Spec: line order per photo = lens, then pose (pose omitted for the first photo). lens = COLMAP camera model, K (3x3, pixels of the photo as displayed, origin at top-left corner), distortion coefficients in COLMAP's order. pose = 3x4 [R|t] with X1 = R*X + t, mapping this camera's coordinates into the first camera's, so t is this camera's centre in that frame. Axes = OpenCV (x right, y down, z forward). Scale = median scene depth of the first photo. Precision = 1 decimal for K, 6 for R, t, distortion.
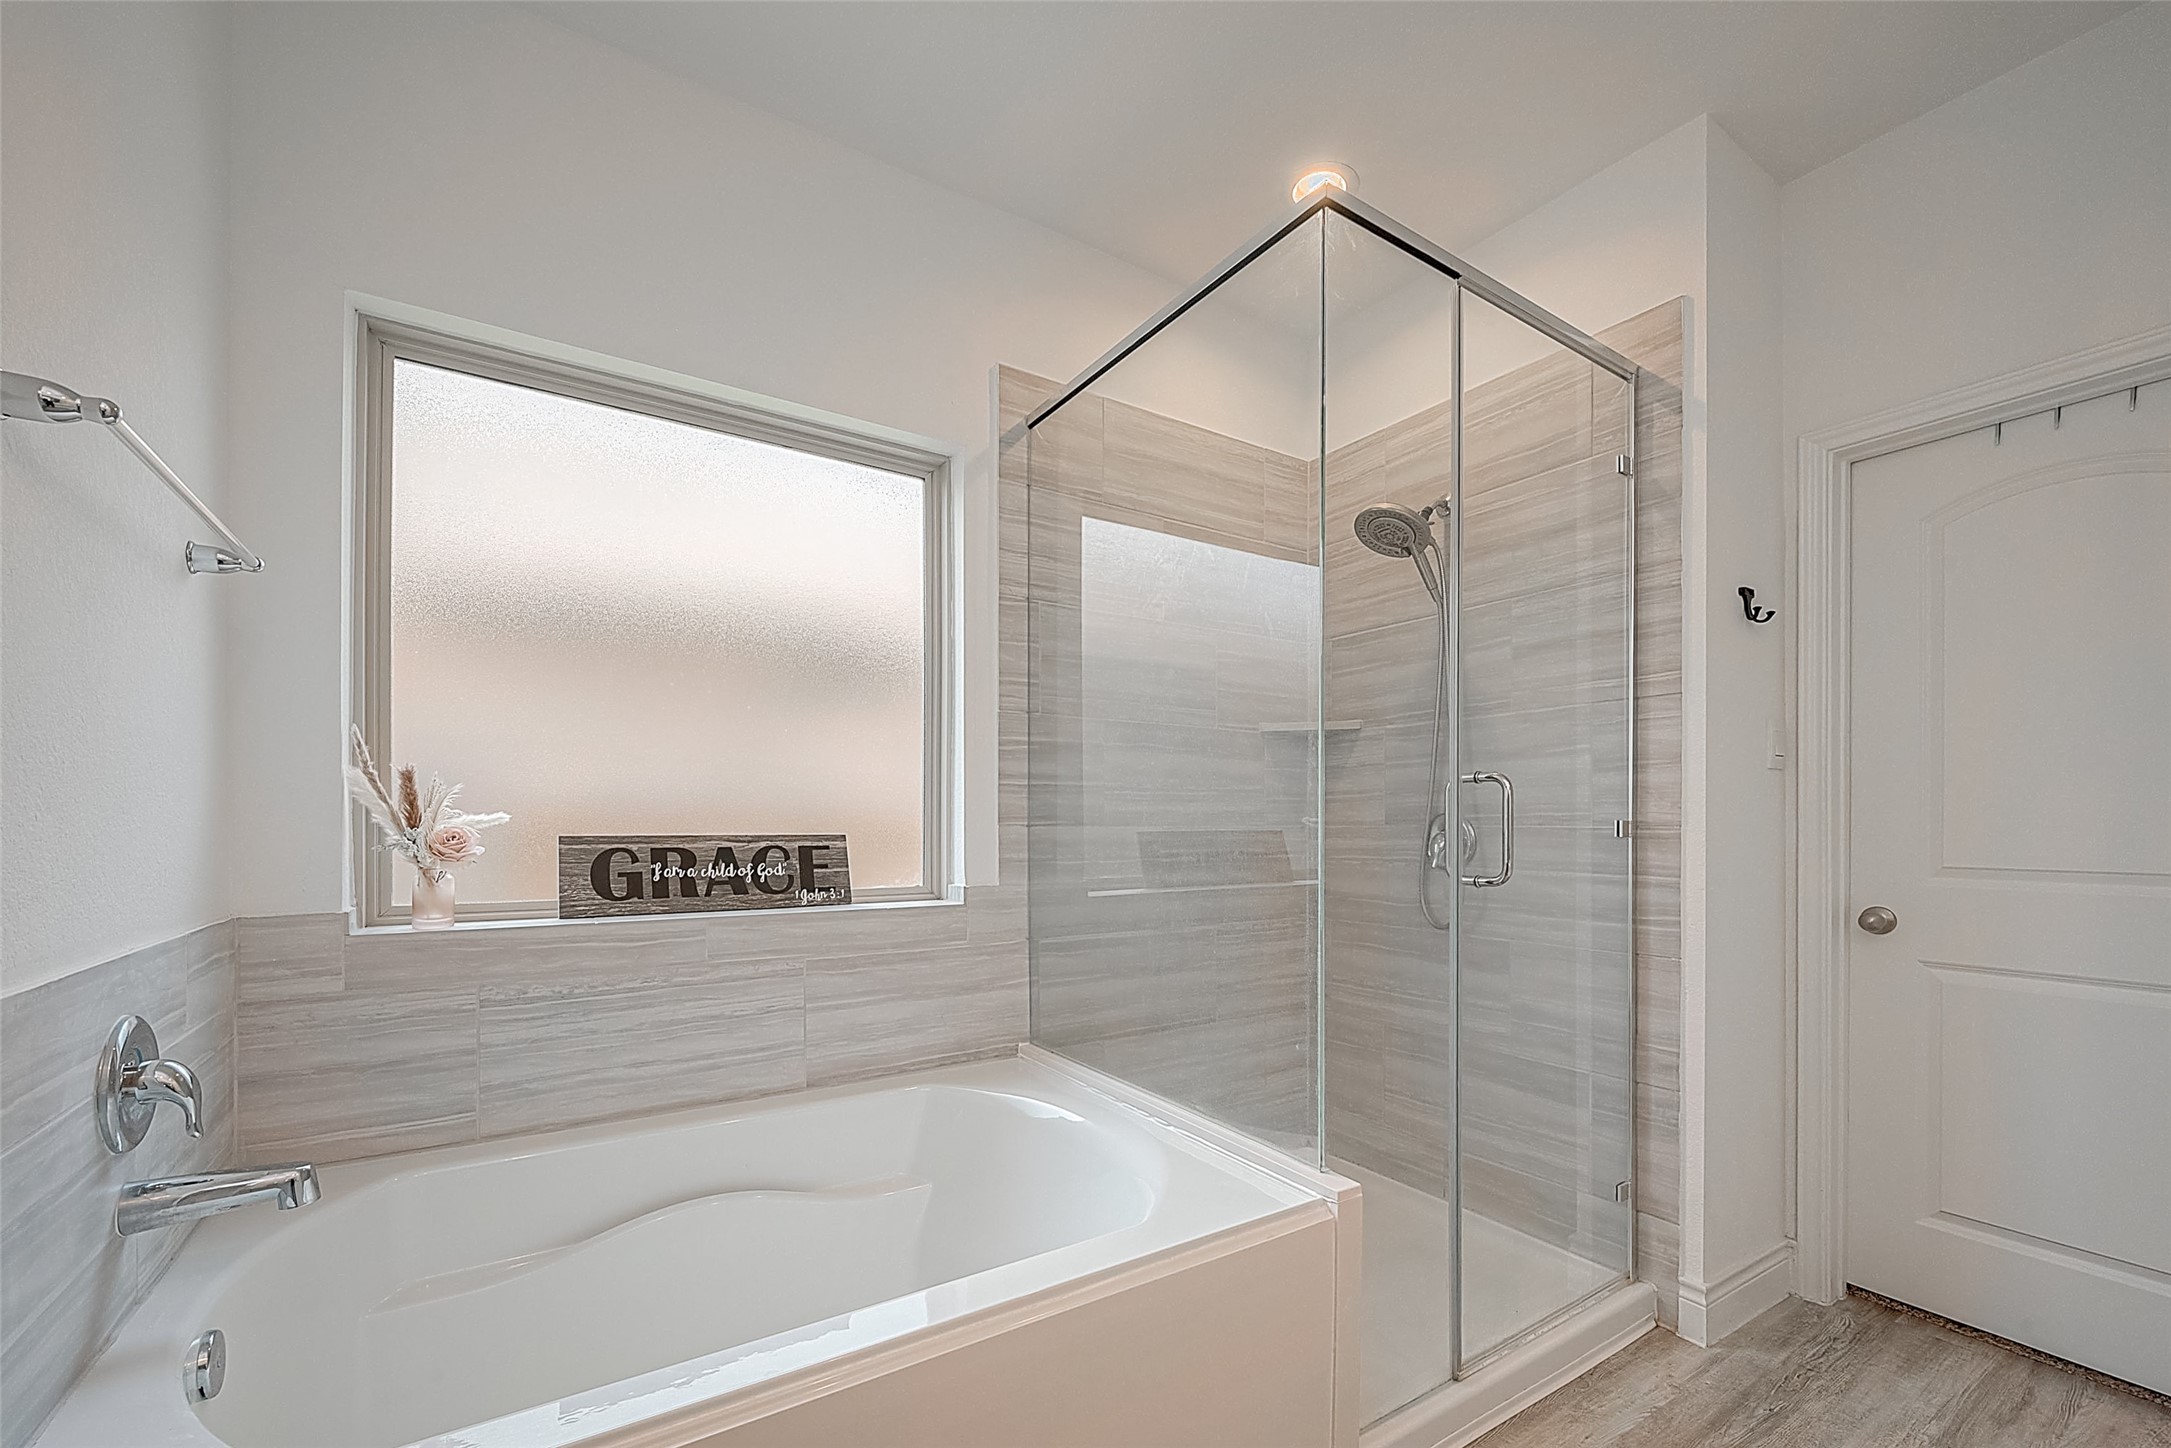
lens RADIAL K [[887.9, 0, 1085.3], [0, 887.9, 833.4], [0, 0, 1]] dist [0.002074, 0.000279]
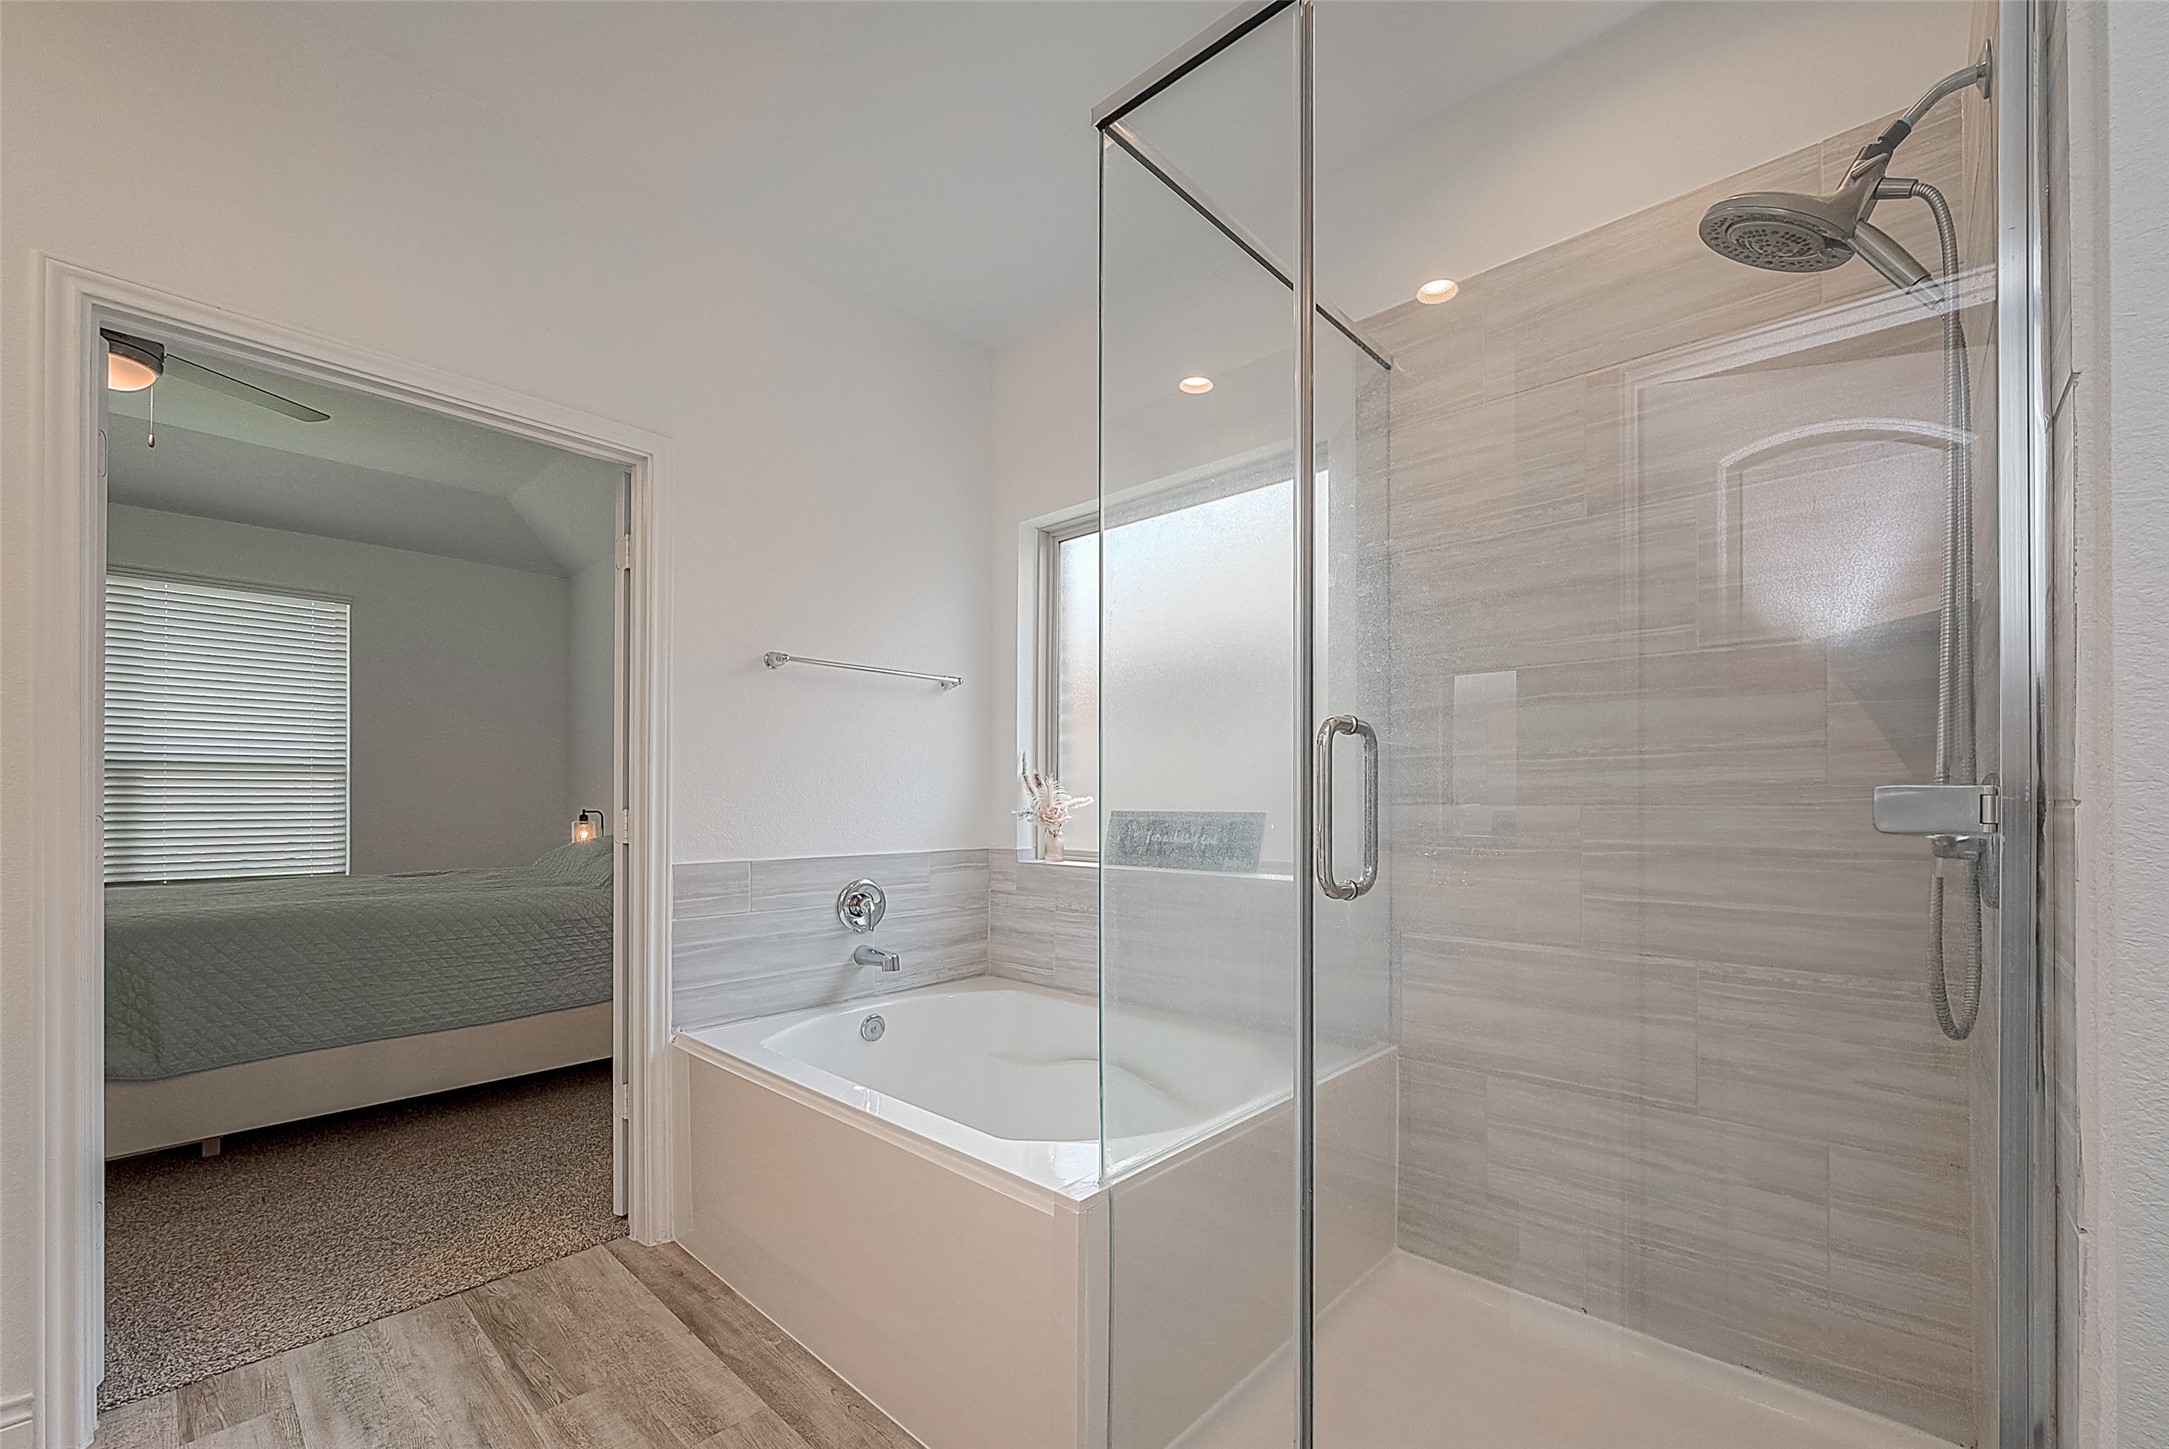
lens RADIAL K [[867.6, 0, 1085.0], [0, 867.6, 804.7], [0, 0, 1]] dist [0.002123, 0.000217]
pose [[0.255323, 0.003756, -0.966848, 0.841773], [-0.006471, 0.999977, 0.002176, -0.010839], [0.966834, 0.005700, 0.255342, 0.553219]]
